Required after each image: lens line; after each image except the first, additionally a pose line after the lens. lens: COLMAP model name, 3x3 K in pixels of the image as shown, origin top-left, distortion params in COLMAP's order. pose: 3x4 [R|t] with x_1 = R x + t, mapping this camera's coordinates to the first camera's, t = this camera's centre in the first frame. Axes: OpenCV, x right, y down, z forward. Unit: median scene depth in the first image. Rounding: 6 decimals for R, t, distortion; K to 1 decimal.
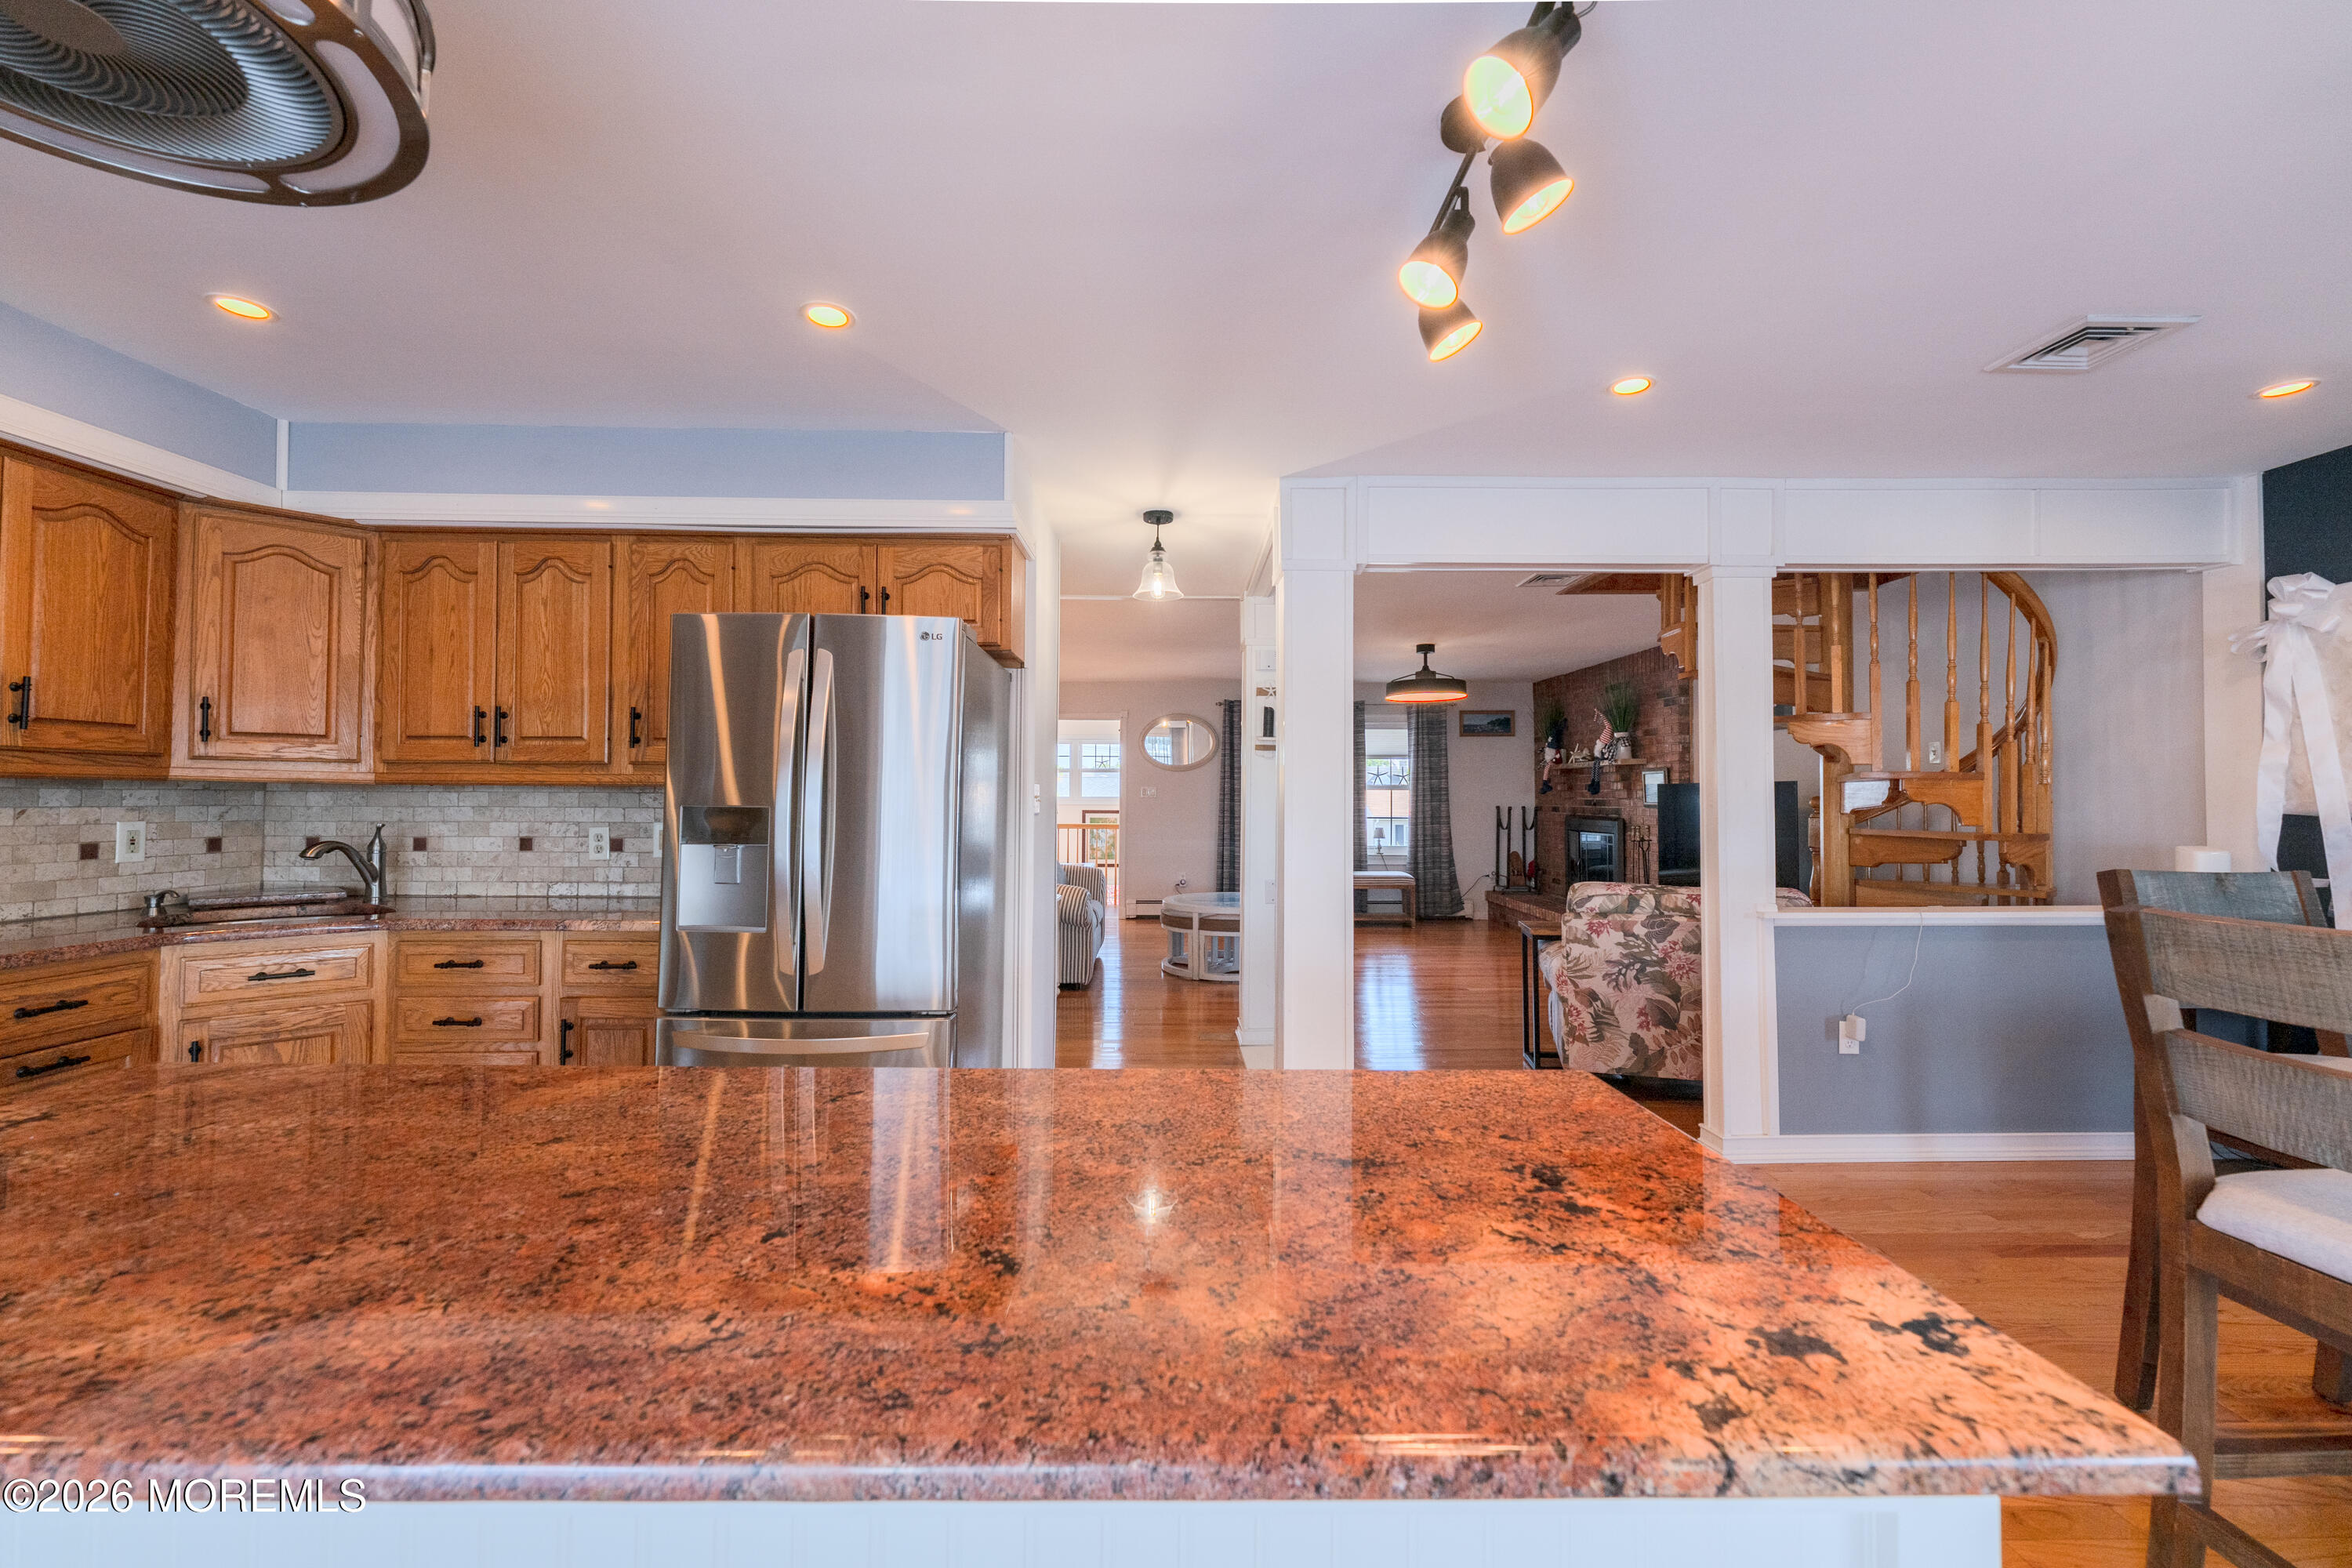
lens RADIAL K [[951.6, 0, 1183.3], [0, 951.6, 773.0], [0, 0, 1]] dist [-0.001811, -0.000130]
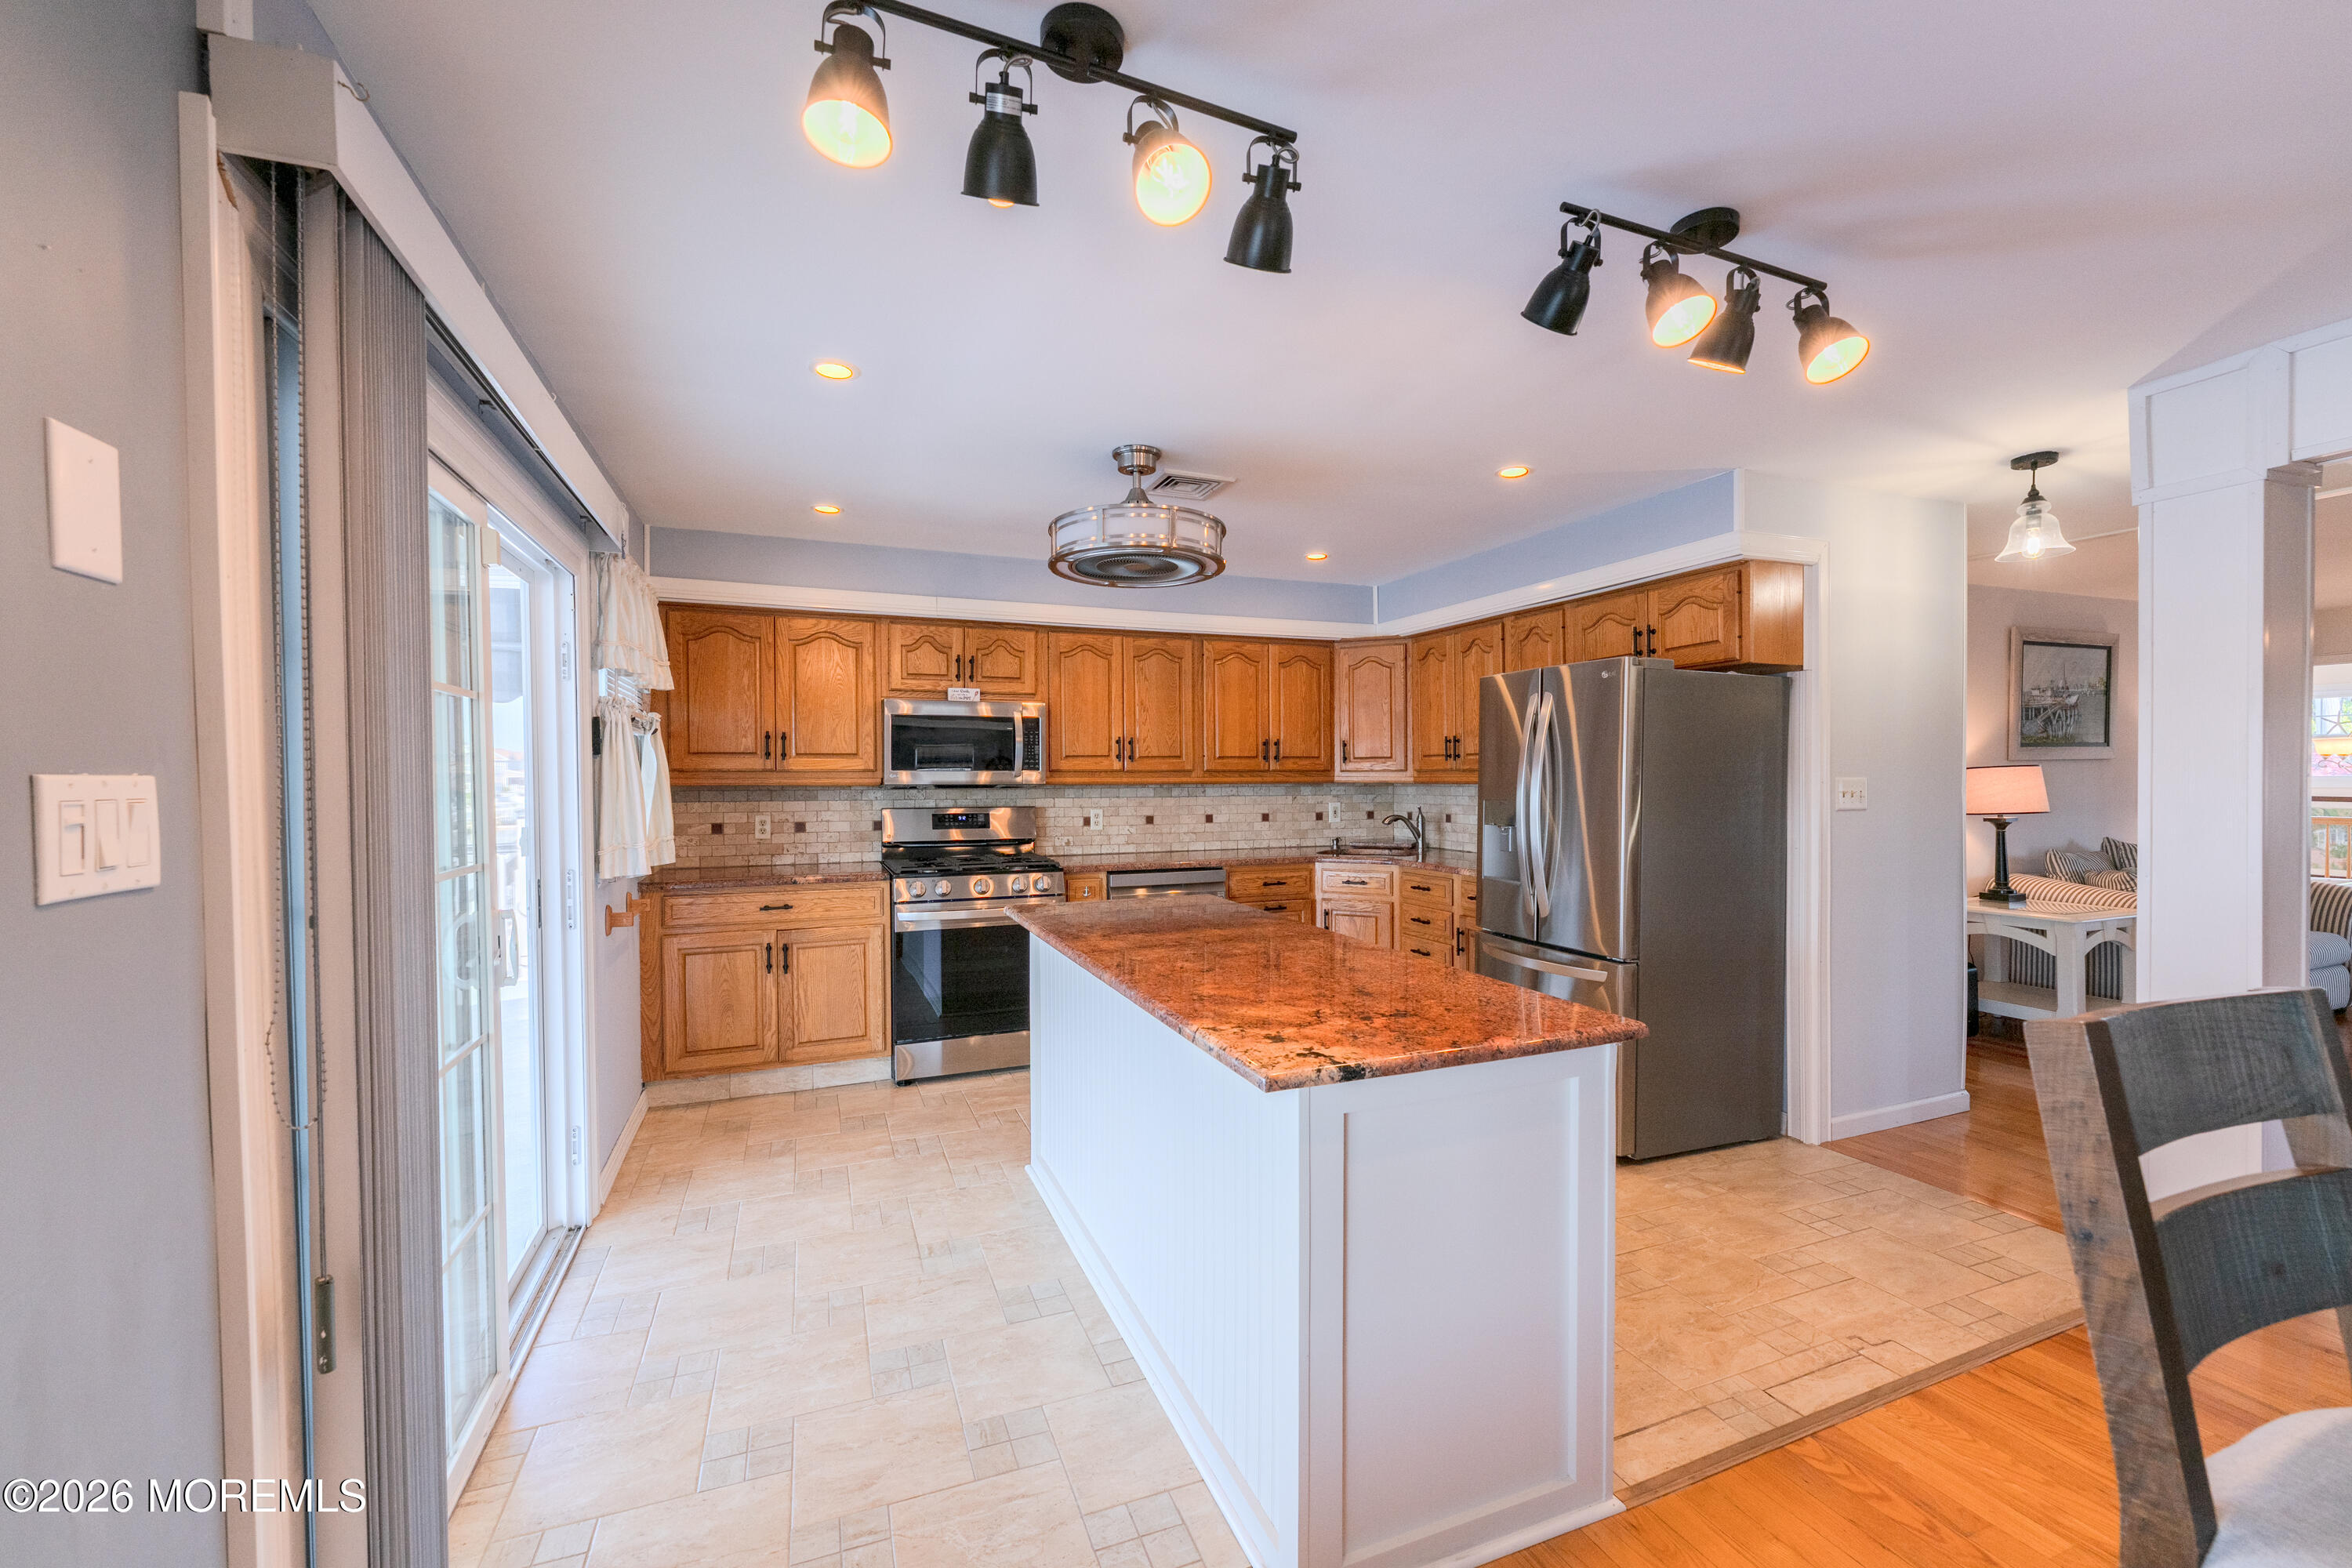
lens RADIAL K [[943.0, 0, 1178.7], [0, 943.0, 786.0], [0, 0, 1]] dist [0.000151, -0.000448]
pose [[0.353478, 0.001964, -0.935441, 0.641570], [0.032739, 0.999359, 0.014469, -0.023258], [0.934870, -0.035739, 0.353187, -0.019175]]
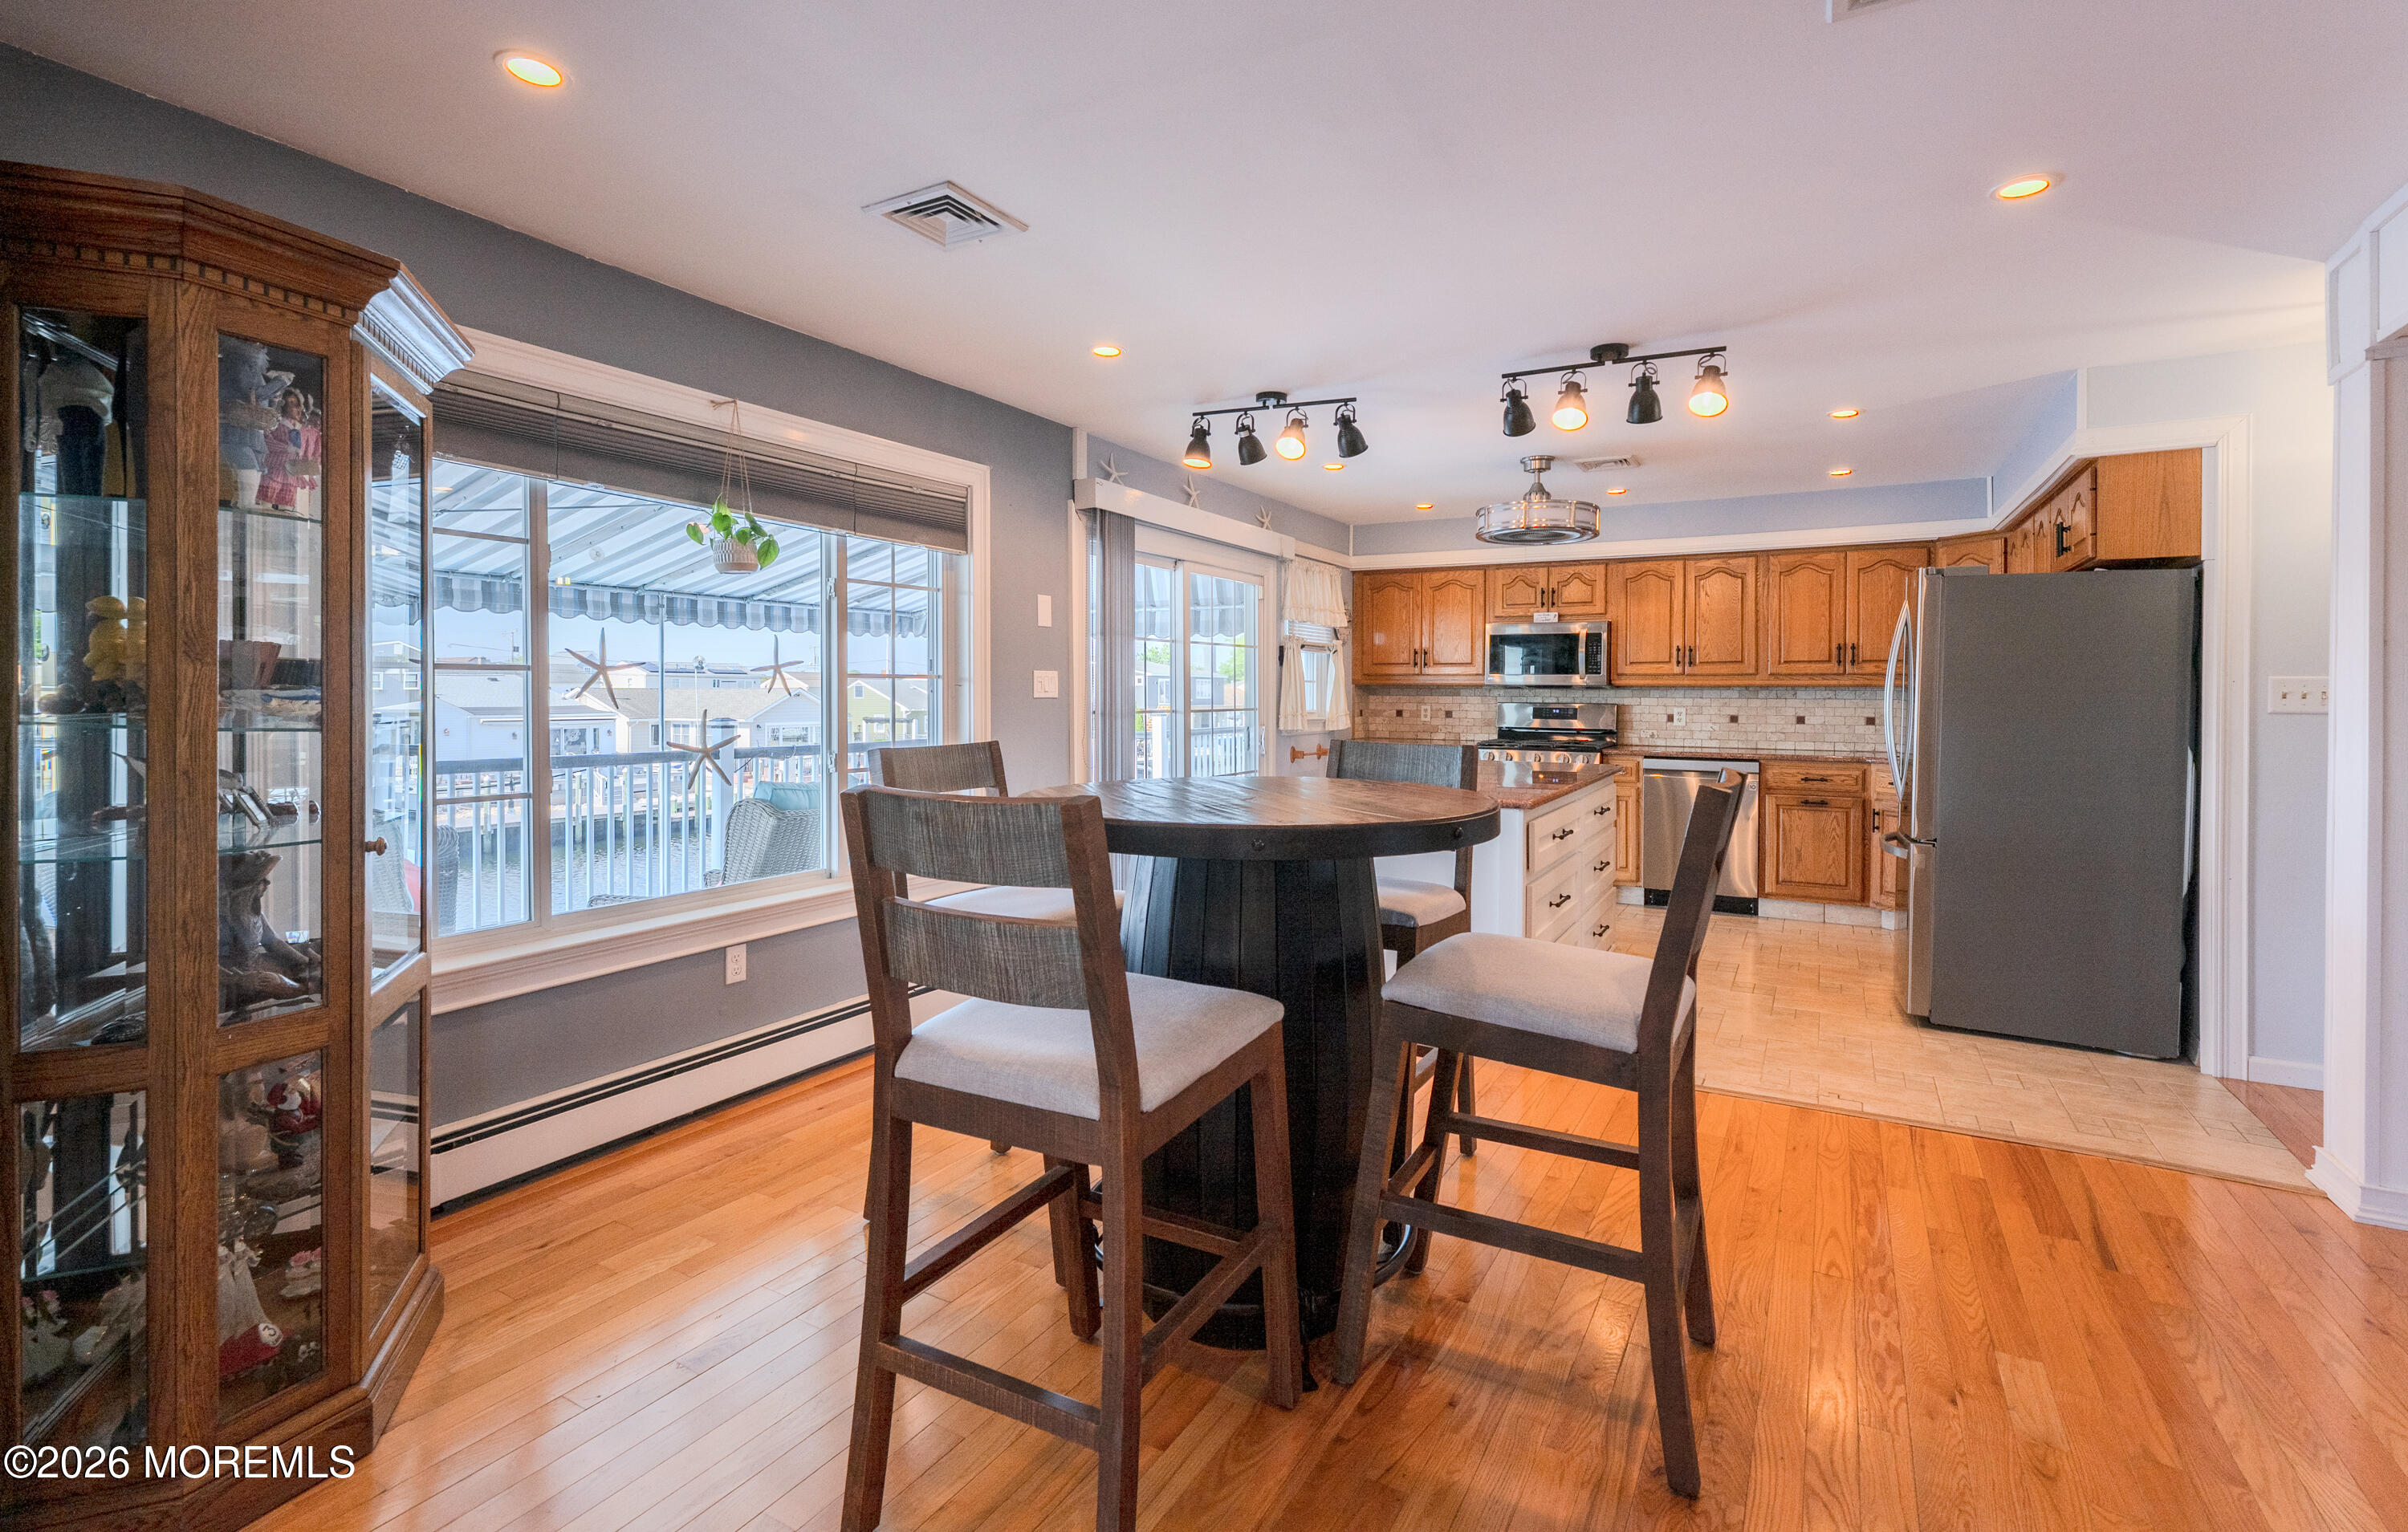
lens RADIAL K [[1076.9, 0, 1217.7], [0, 1076.9, 702.6], [0, 0, 1]] dist [0.017257, -0.015946]
pose [[-0.505543, 0.002643, -0.862797, 1.477243], [0.017352, 0.999824, -0.007105, 0.028715], [0.862627, -0.018563, -0.505500, 0.785911]]
